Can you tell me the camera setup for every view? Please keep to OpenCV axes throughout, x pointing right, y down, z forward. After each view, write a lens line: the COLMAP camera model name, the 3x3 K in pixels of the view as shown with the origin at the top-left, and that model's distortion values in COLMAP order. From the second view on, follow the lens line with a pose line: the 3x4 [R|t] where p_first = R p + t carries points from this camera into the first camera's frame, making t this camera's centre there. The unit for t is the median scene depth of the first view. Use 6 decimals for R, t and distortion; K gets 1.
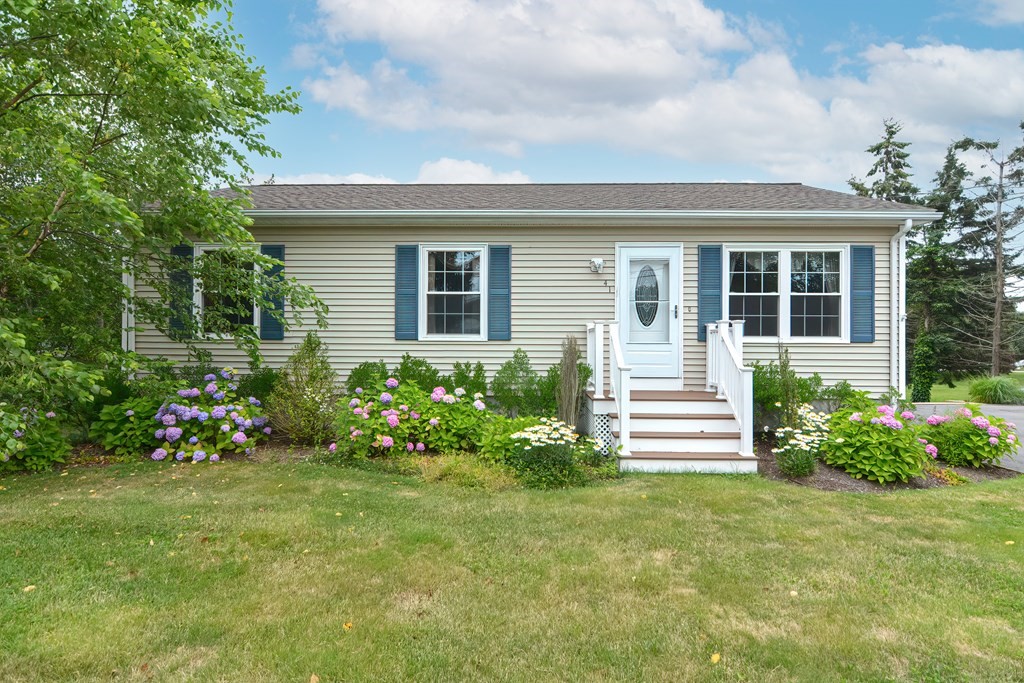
lens RADIAL K [[524.8, 0, 517.4], [0, 524.8, 344.9], [0, 0, 1]] dist [-0.001209, -0.001682]
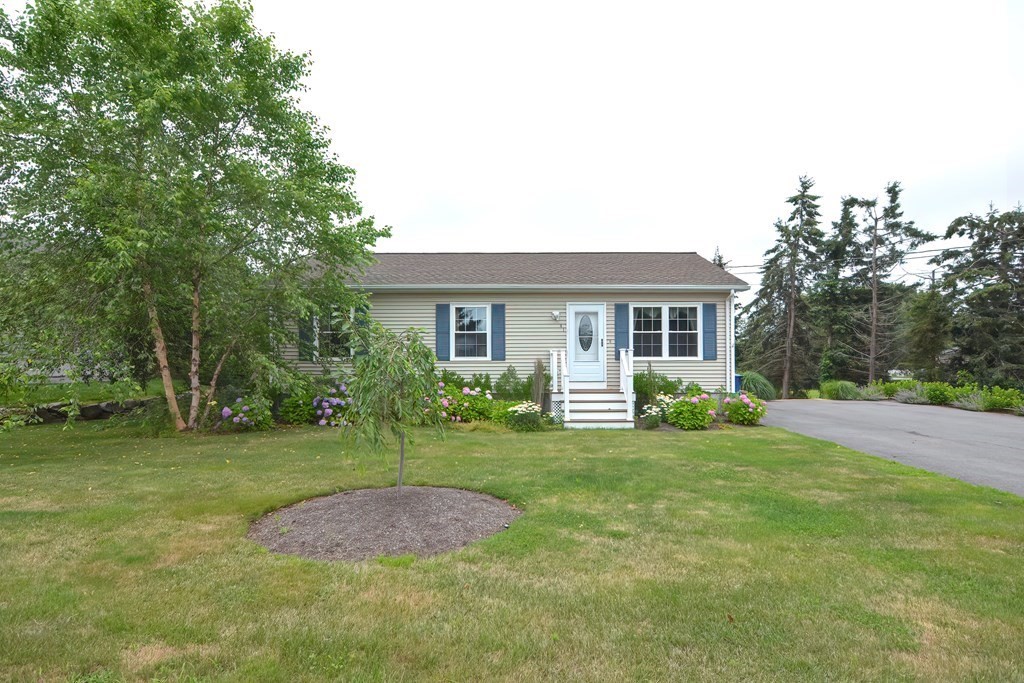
lens RADIAL K [[524.8, 0, 517.4], [0, 524.8, 344.9], [0, 0, 1]] dist [-0.001209, -0.001682]
pose [[0.999584, -0.007172, 0.027952, -0.020948], [0.007909, 0.999621, -0.026362, -0.013188], [-0.027752, 0.026572, 0.999262, -0.698719]]
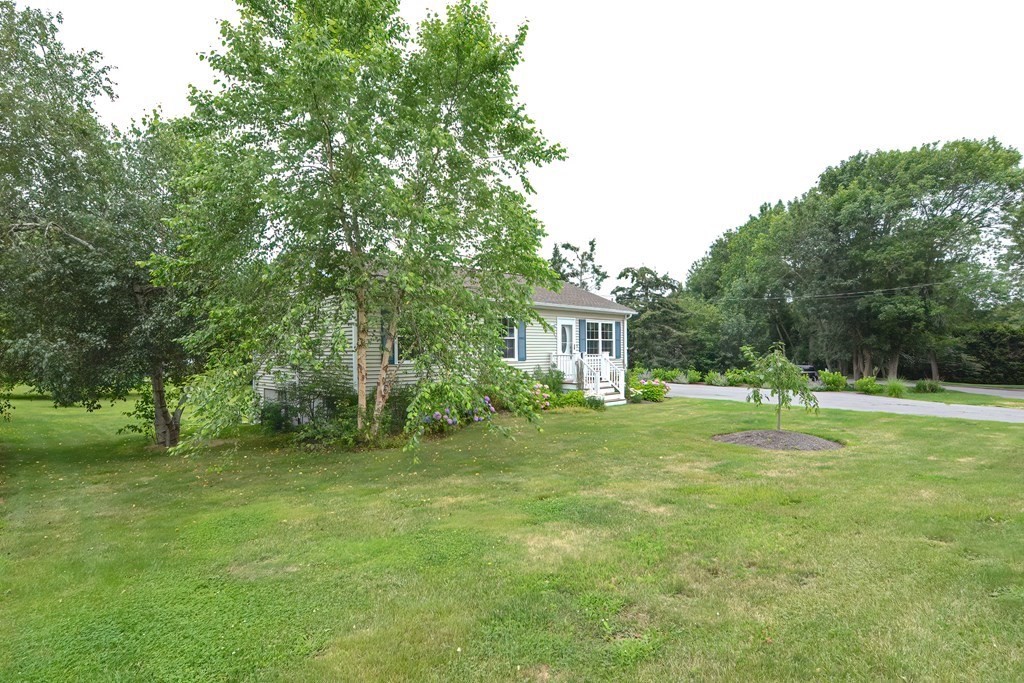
lens RADIAL K [[508.1, 0, 538.5], [0, 508.1, 342.9], [0, 0, 1]] dist [-0.000252, -0.000266]
pose [[0.677702, -0.002403, 0.735333, -1.524265], [0.006144, 0.999978, -0.002395, -0.077464], [-0.735311, 0.006141, 0.677702, -0.459810]]
